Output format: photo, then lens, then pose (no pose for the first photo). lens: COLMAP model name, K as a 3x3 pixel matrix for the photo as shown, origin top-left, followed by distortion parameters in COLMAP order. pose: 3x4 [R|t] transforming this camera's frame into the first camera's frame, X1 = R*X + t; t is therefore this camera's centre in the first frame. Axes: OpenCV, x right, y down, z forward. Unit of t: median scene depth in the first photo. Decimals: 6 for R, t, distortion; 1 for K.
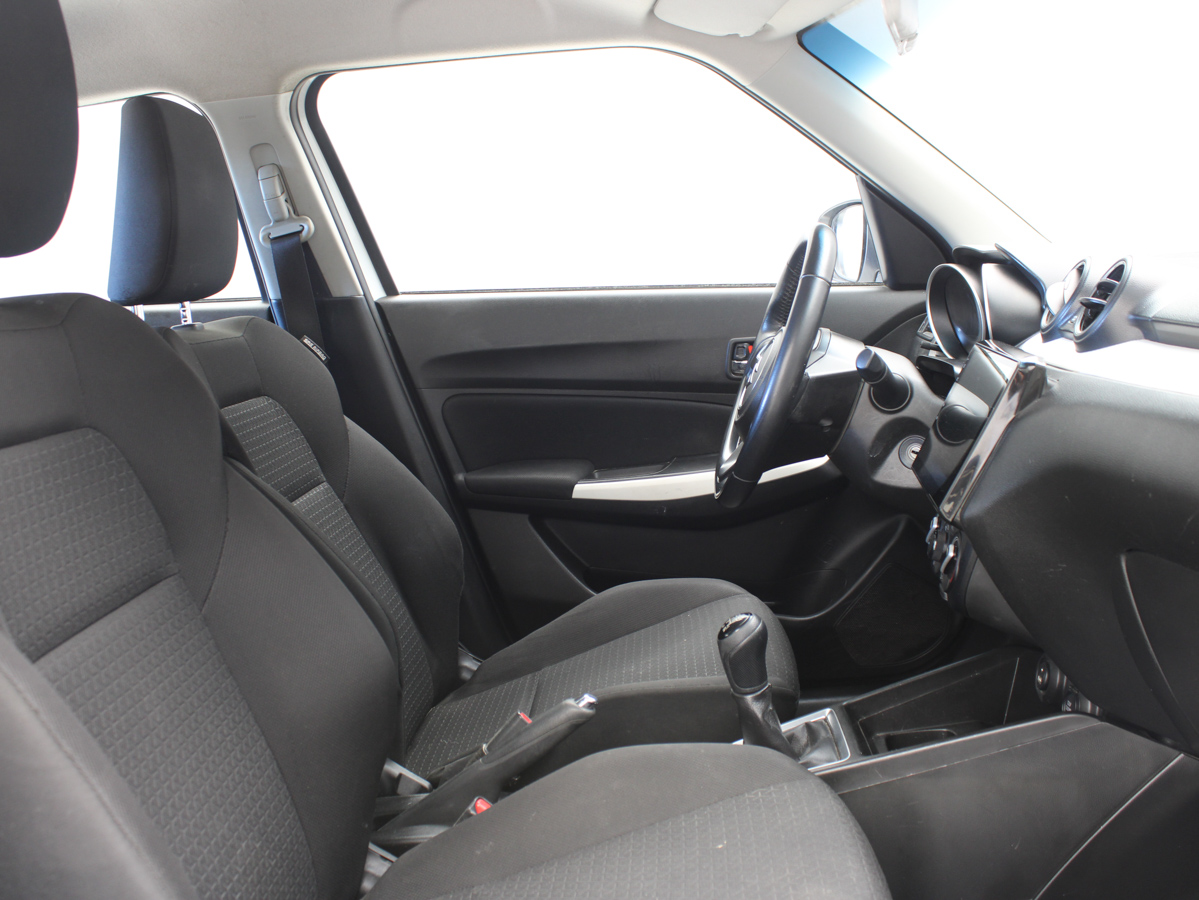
lens RADIAL K [[1200.3, 0, 599.5], [0, 1200.3, 450.0], [0, 0, 1]] dist [-0.158202, 0.114563]
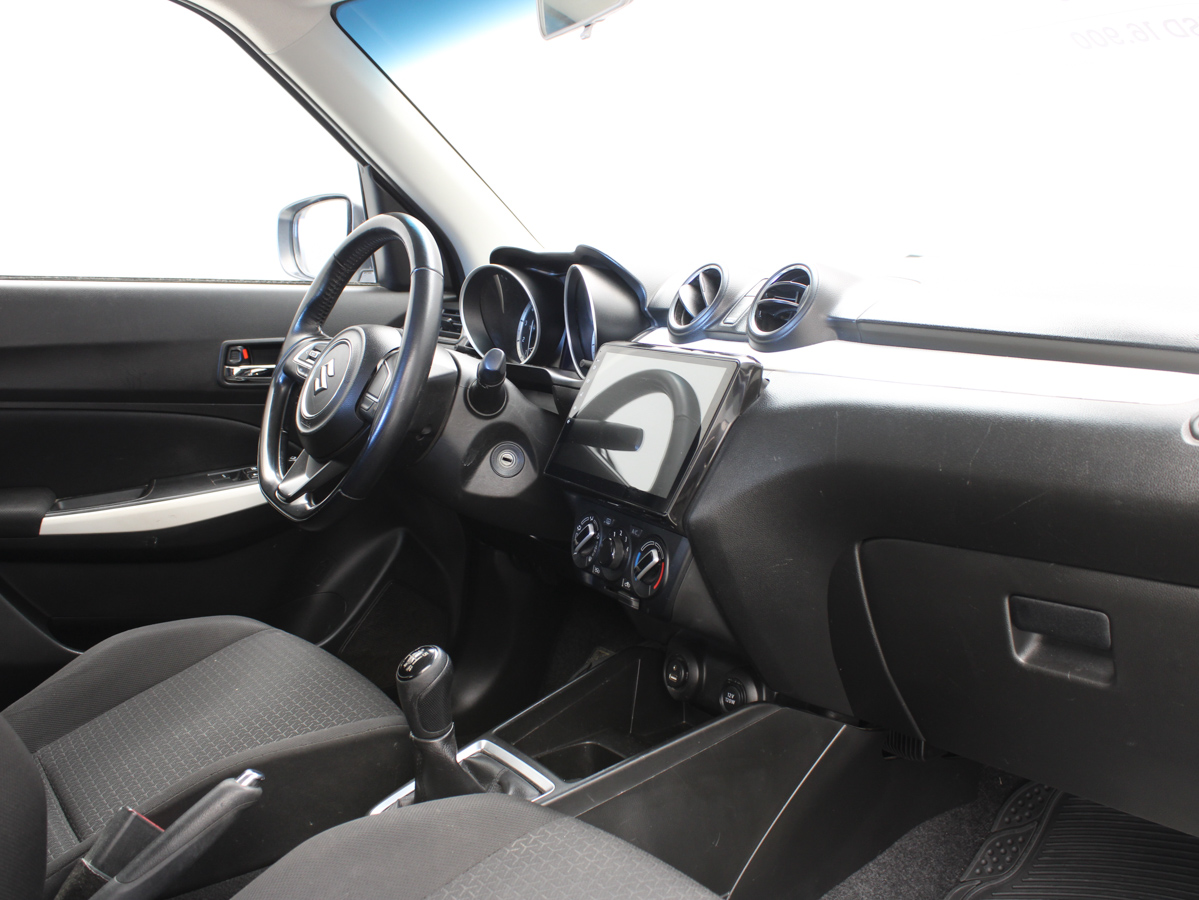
lens RADIAL K [[1200.3, 0, 599.5], [0, 1200.3, 450.0], [0, 0, 1]] dist [-0.158202, 0.114563]
pose [[0.797512, -0.032655, 0.602418, -0.246265], [0.040482, 0.999180, 0.000571, -0.002875], [-0.601943, 0.023932, 0.798180, 0.180025]]
